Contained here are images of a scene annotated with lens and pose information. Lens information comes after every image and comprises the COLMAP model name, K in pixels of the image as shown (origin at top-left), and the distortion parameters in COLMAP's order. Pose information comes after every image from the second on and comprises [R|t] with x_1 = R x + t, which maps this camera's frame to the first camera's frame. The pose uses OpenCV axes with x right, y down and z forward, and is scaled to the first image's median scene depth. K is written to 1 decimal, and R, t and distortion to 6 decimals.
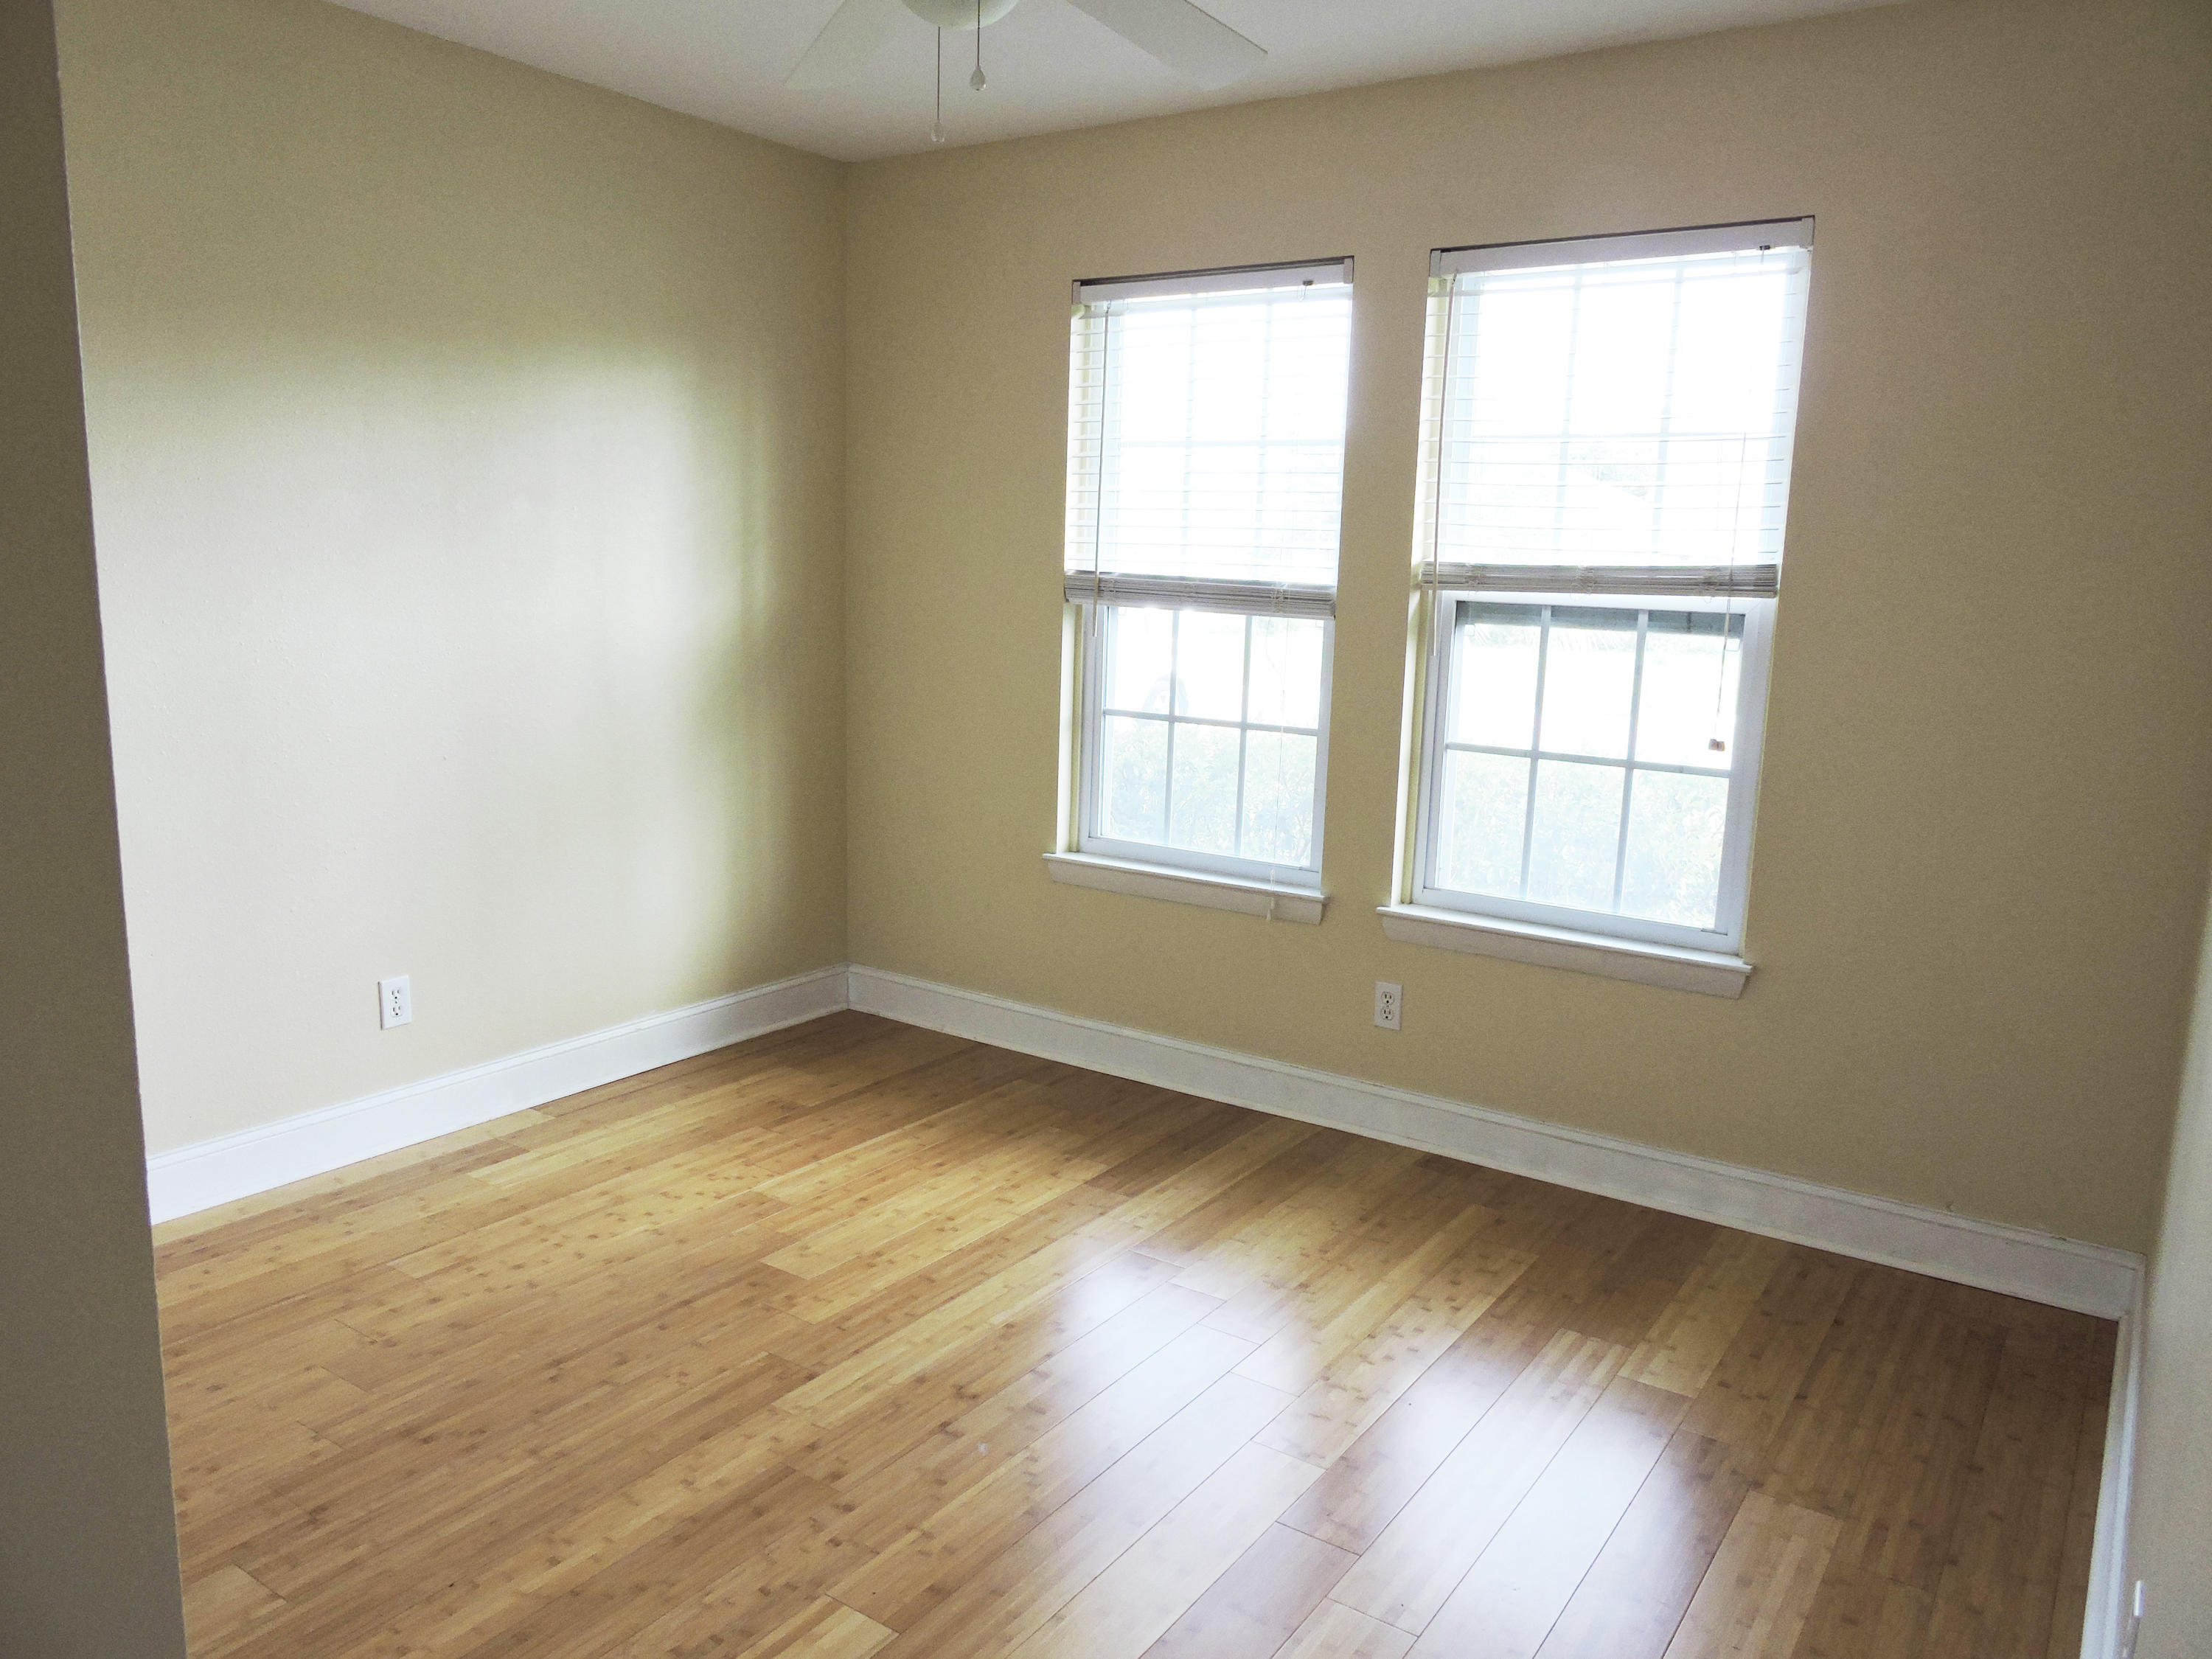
lens RADIAL K [[1568.4, 0, 1101.7], [0, 1568.4, 832.4], [0, 0, 1]] dist [-0.002275, -0.004985]
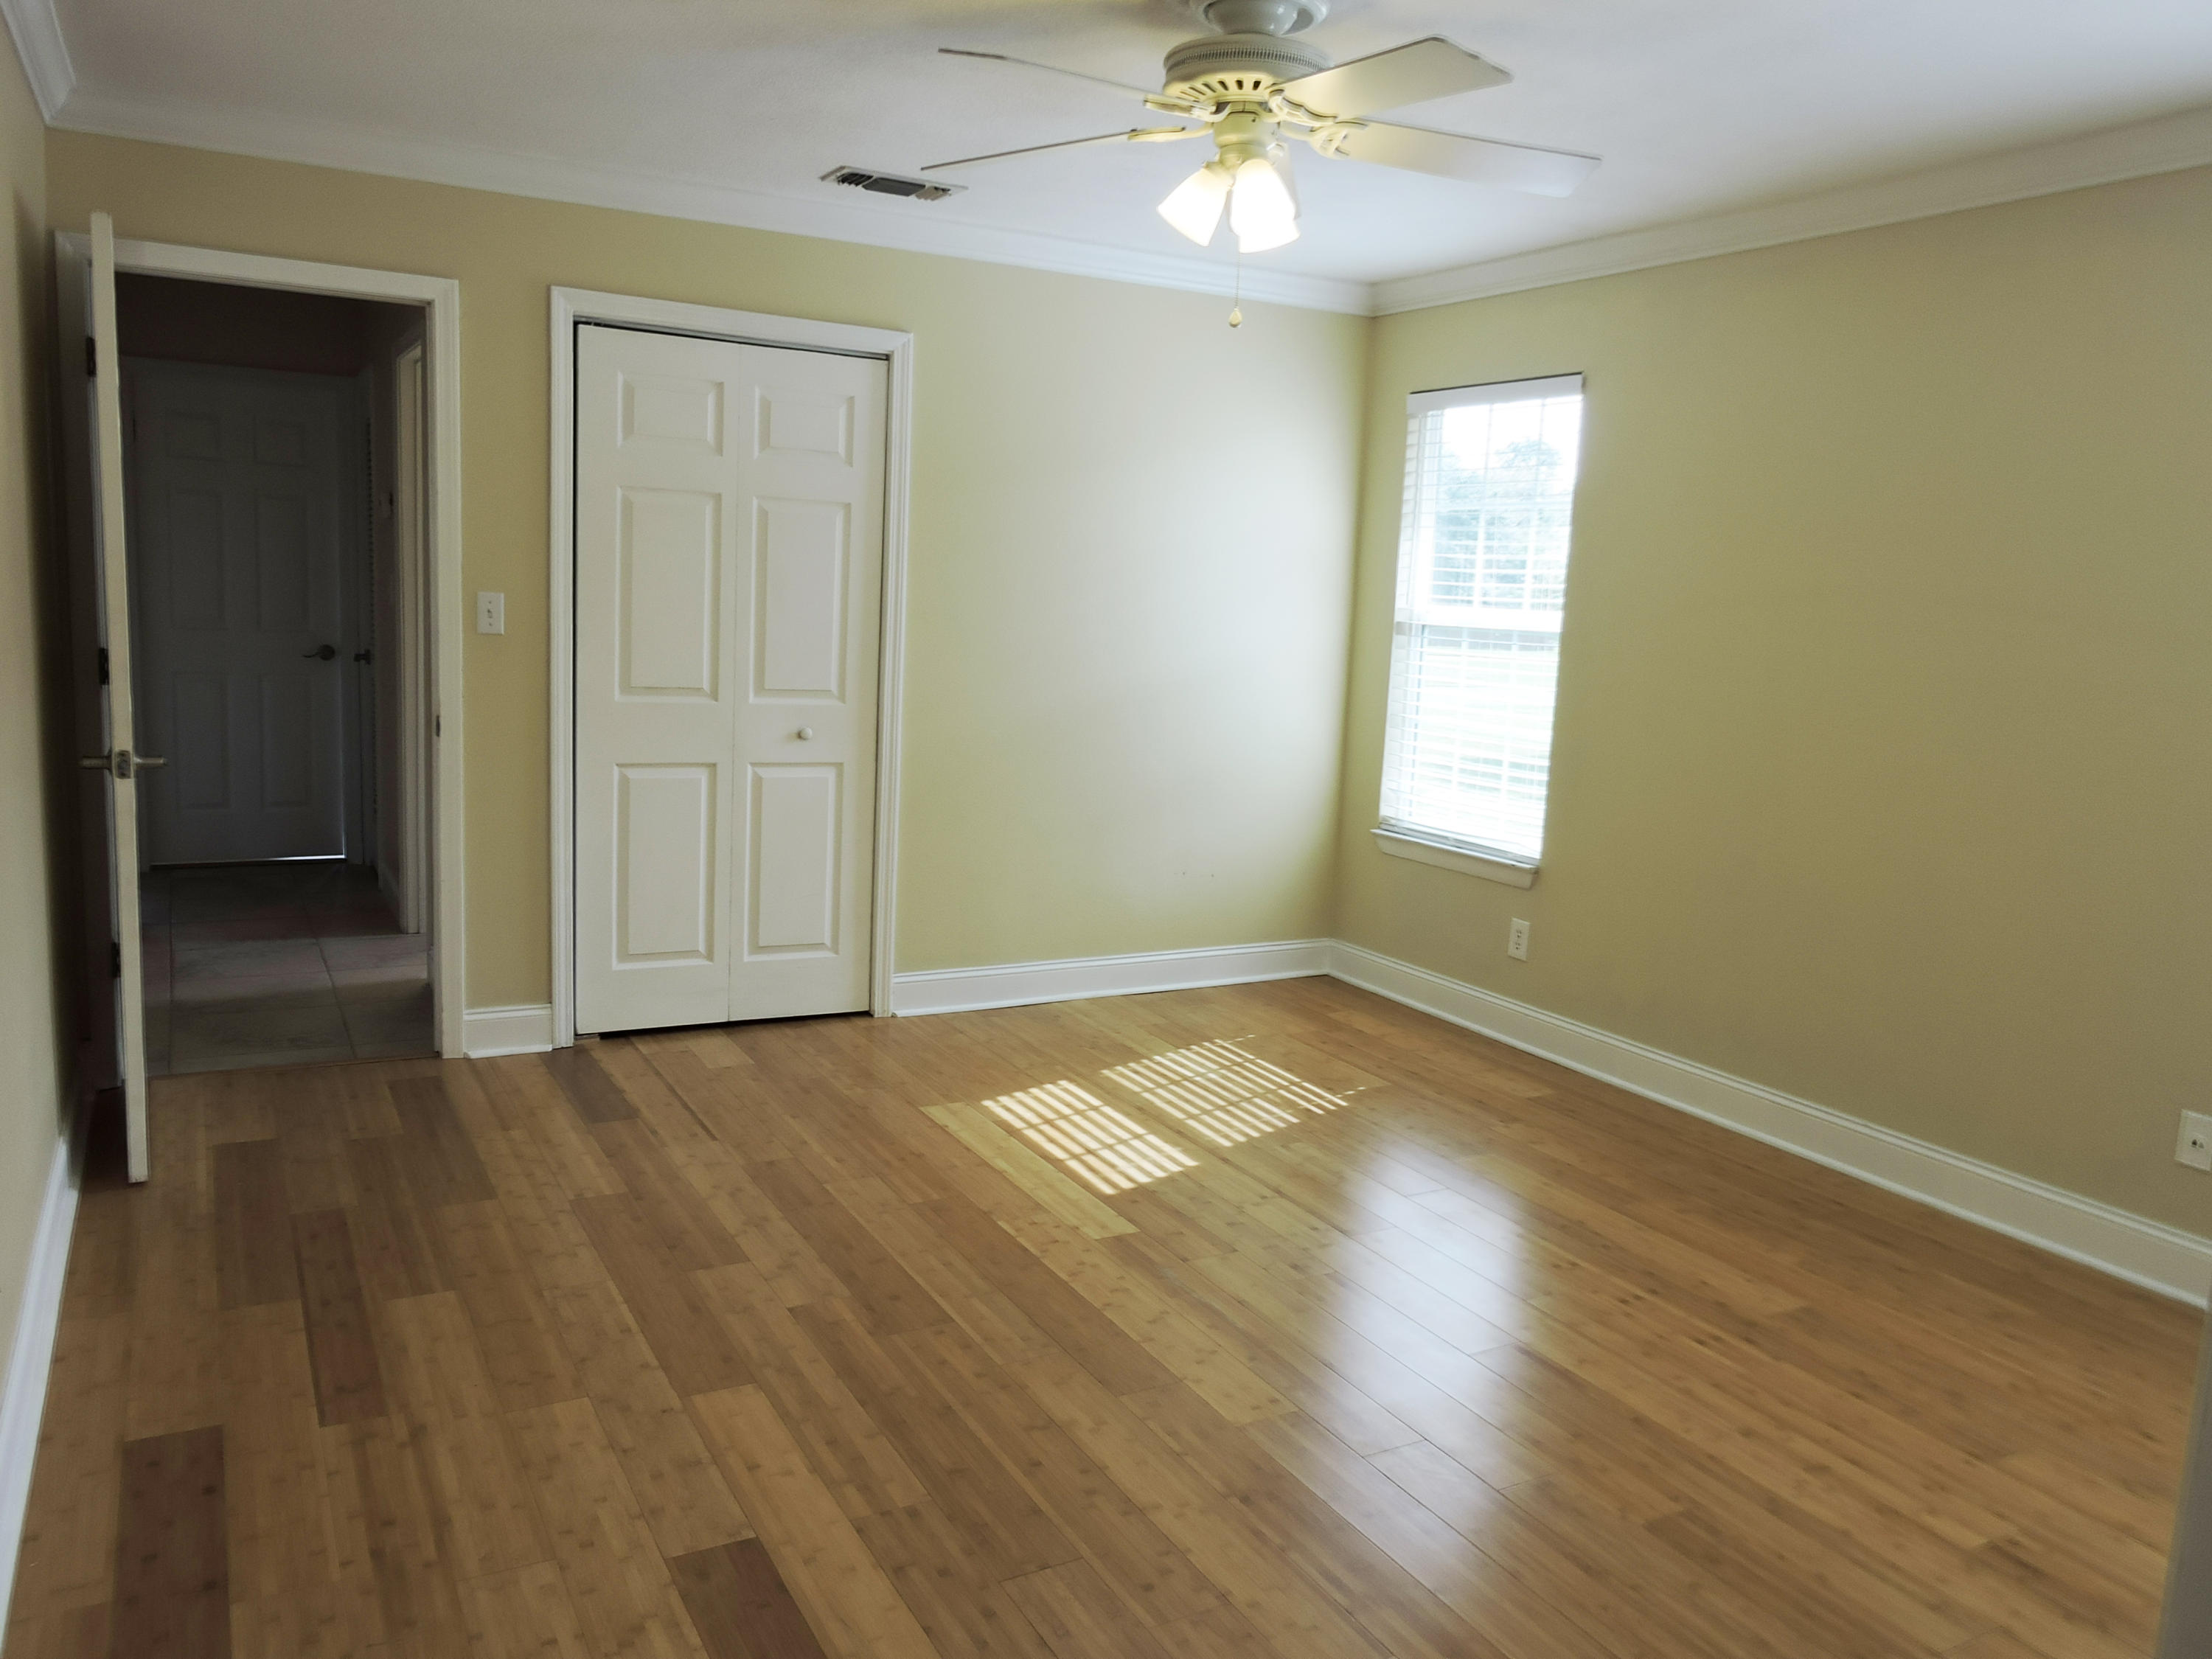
lens RADIAL K [[1568.4, 0, 1101.7], [0, 1568.4, 832.4], [0, 0, 1]] dist [-0.002275, -0.004985]
pose [[0.883040, 0.097618, -0.459032, 0.570580], [-0.114031, 0.993444, -0.008095, 0.087653], [0.455232, 0.059492, 0.888383, -0.401283]]
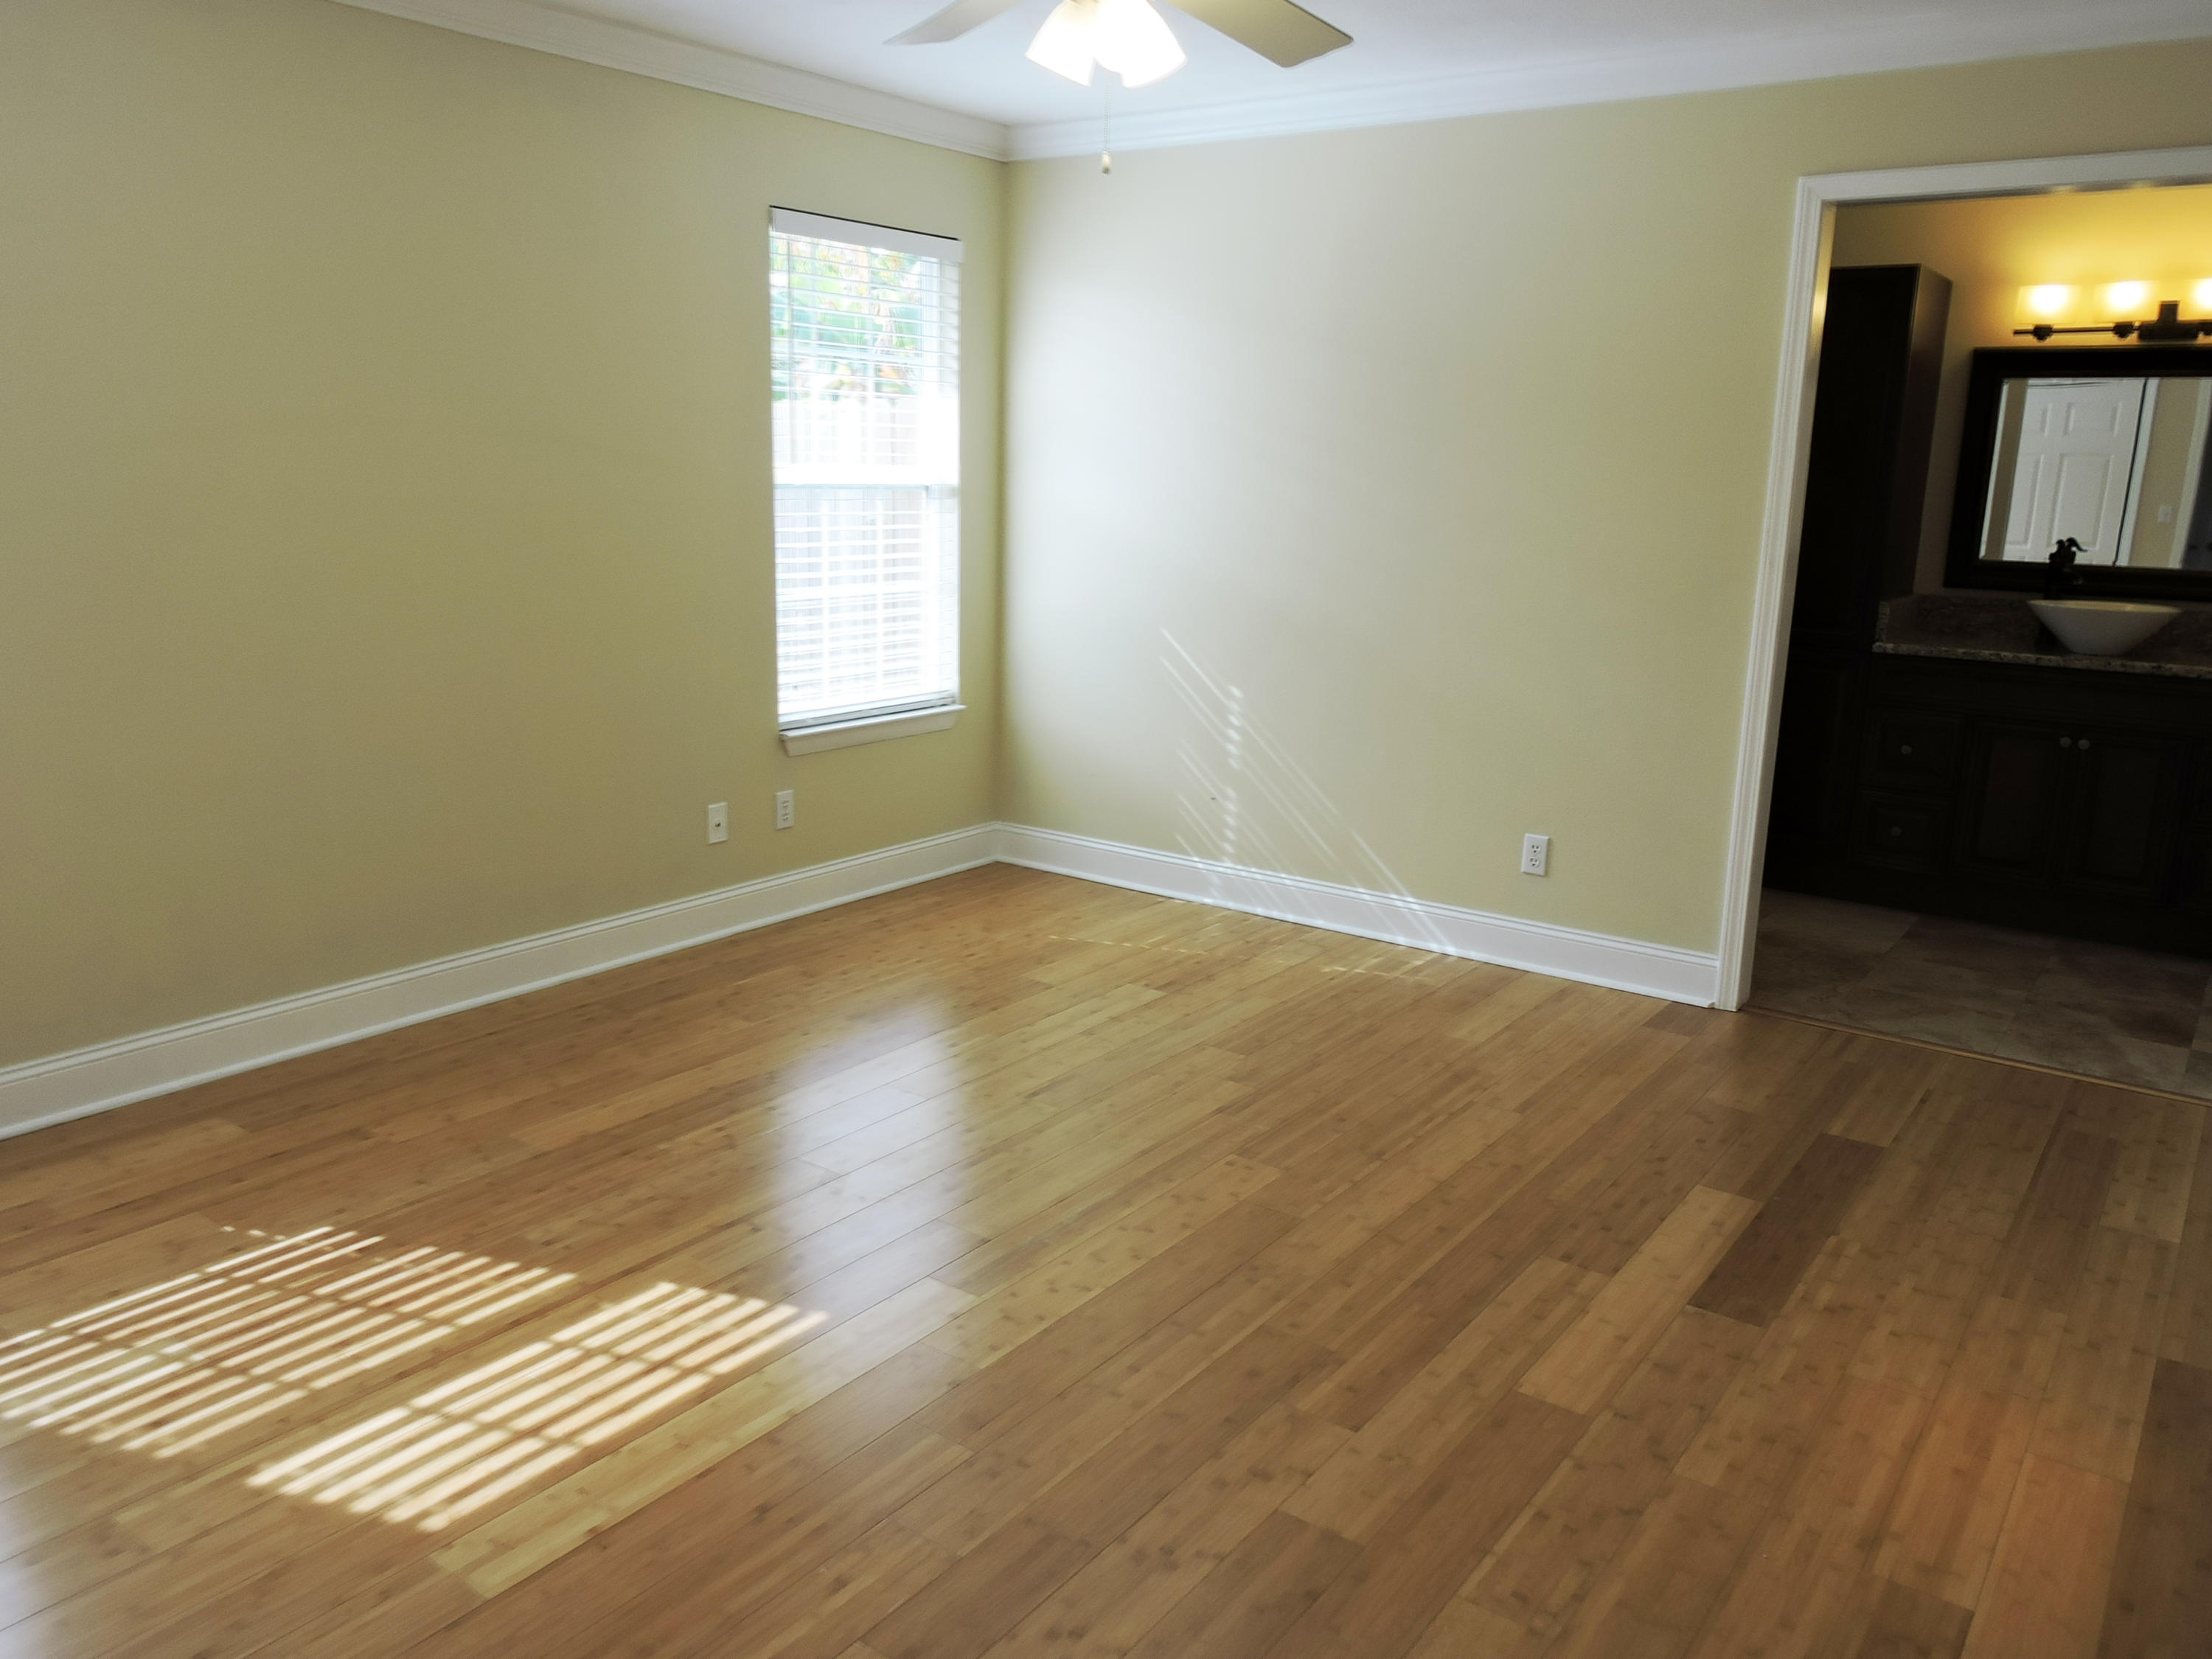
lens RADIAL K [[1631.0, 0, 1102.3], [0, 1631.0, 827.5], [0, 0, 1]] dist [0.000808, -0.004526]
pose [[0.071886, -0.235882, 0.969119, -0.681932], [0.155447, 0.962410, 0.222719, -0.075342], [-0.985225, 0.134636, 0.105851, 0.364204]]
